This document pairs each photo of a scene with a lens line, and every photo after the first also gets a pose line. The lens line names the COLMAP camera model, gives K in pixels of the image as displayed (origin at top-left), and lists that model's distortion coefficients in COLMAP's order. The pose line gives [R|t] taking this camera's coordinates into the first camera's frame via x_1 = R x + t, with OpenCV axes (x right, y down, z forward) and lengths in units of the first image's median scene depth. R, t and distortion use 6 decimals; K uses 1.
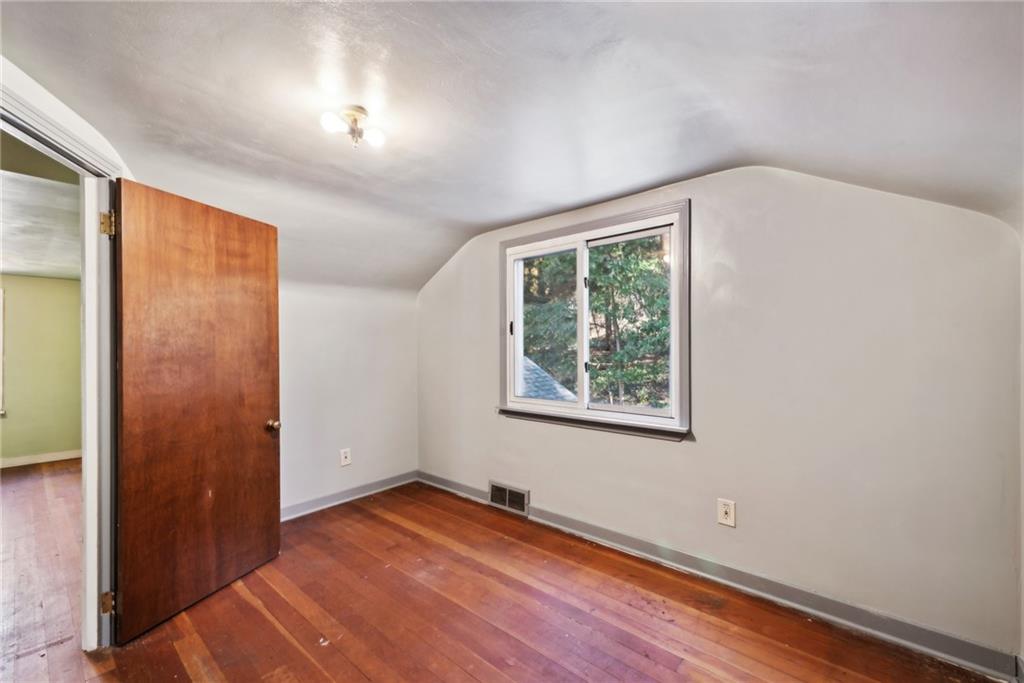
lens RADIAL K [[418.3, 0, 521.2], [0, 418.3, 342.5], [0, 0, 1]] dist [0.012812, 0.001070]
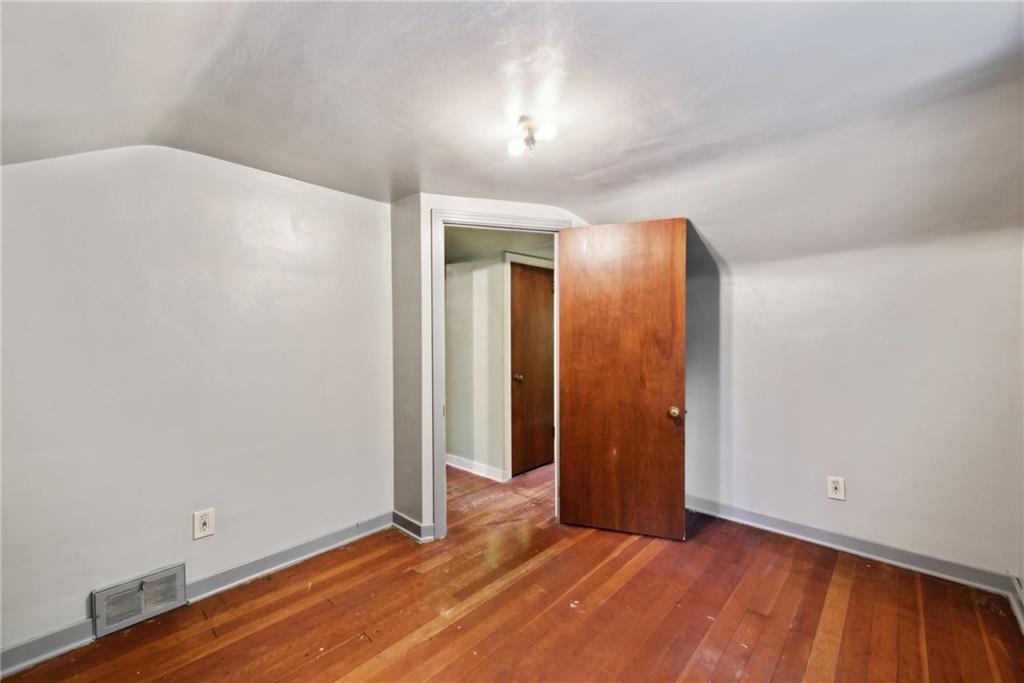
lens RADIAL K [[418.3, 0, 516.4], [0, 418.3, 342.1], [0, 0, 1]] dist [0.012812, 0.001070]
pose [[-0.031898, 0.024805, -0.999183, 0.481585], [0.009231, 0.999657, 0.024522, -0.006029], [0.999448, -0.008441, -0.032116, 0.686486]]
